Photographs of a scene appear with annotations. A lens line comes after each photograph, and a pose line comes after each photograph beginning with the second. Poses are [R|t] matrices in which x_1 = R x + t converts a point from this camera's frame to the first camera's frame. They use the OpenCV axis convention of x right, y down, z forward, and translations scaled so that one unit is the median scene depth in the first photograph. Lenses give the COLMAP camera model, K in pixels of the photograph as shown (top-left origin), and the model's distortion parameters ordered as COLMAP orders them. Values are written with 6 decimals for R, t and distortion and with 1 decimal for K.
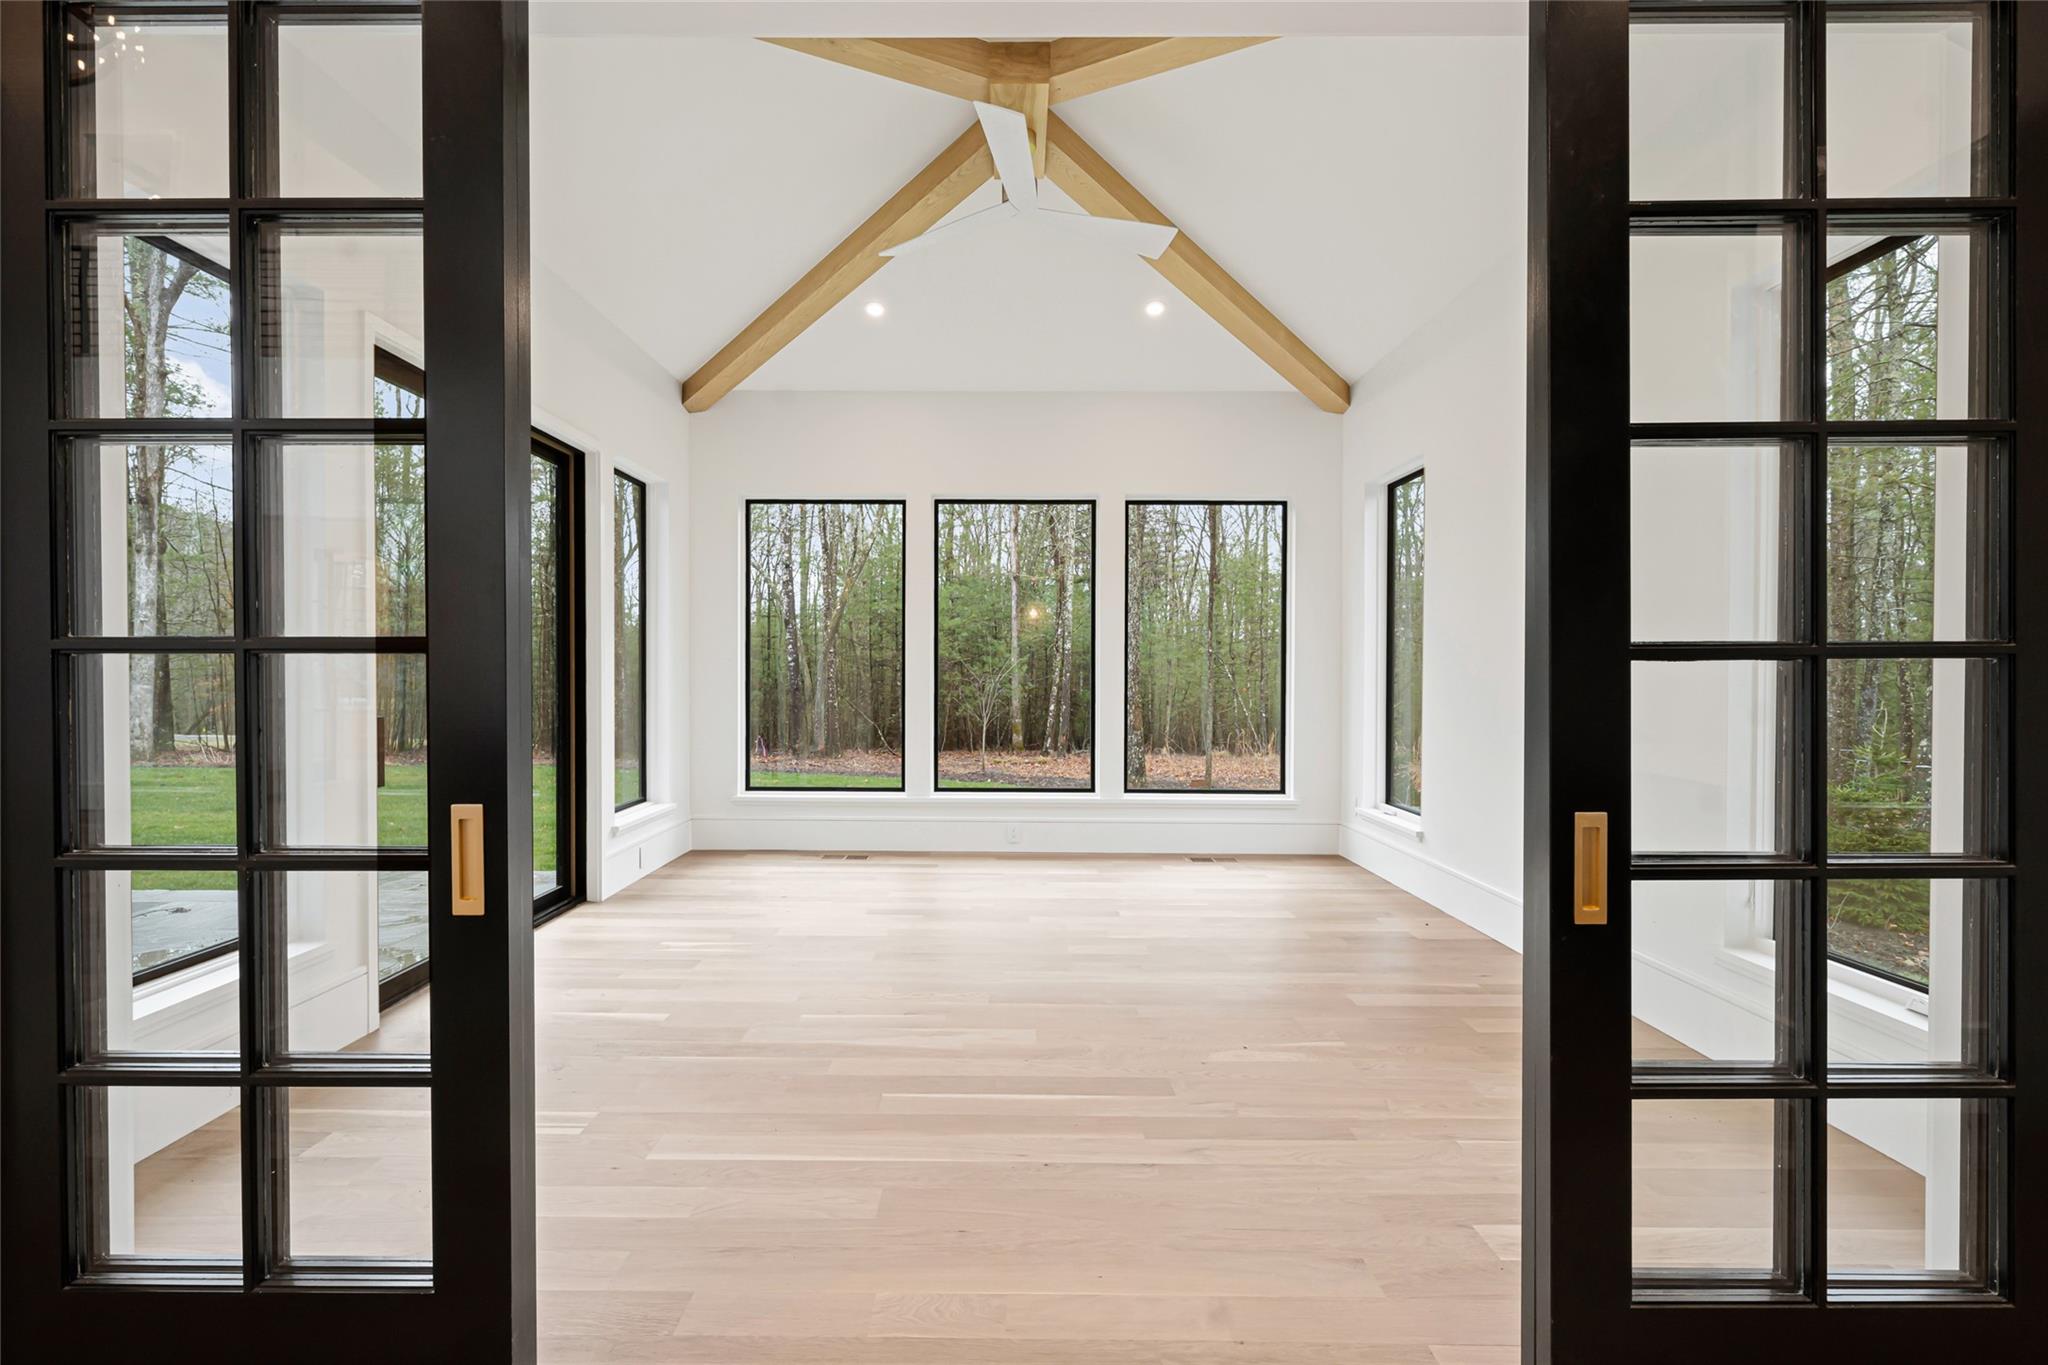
lens RADIAL K [[984.4, 0, 1019.3], [0, 984.4, 697.6], [0, 0, 1]] dist [0.022535, 0.000347]
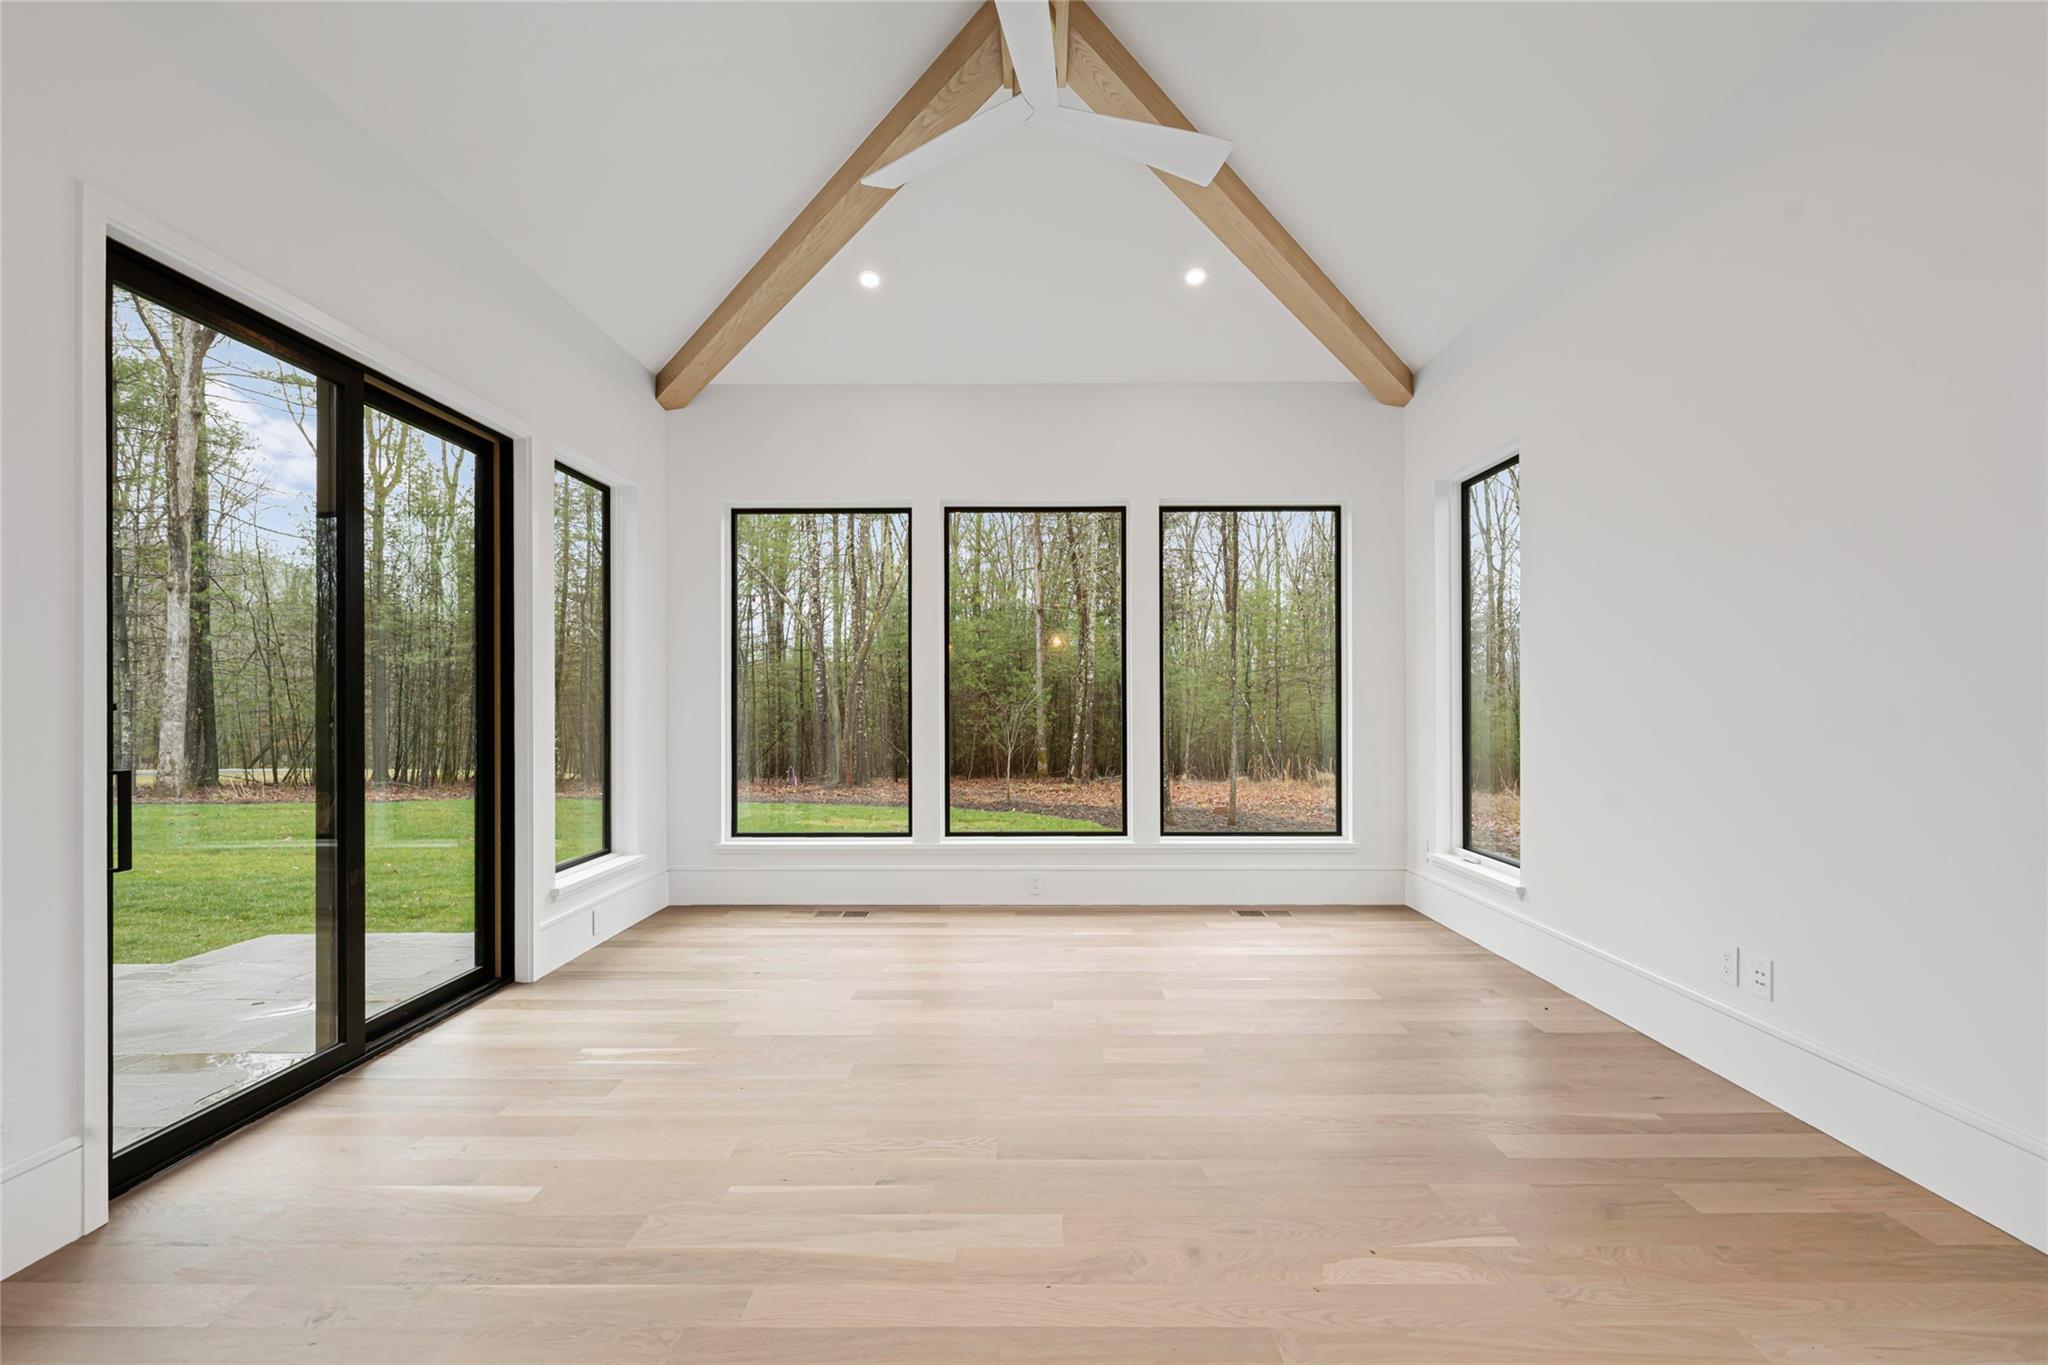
lens RADIAL K [[919.1, 0, 1011.3], [0, 919.1, 747.1], [0, 0, 1]] dist [-0.001355, 0.002261]
pose [[0.999333, -0.006223, -0.035992, 0.003278], [0.007054, 0.999711, 0.022996, -0.003553], [0.035838, -0.023235, 0.999087, 0.189152]]
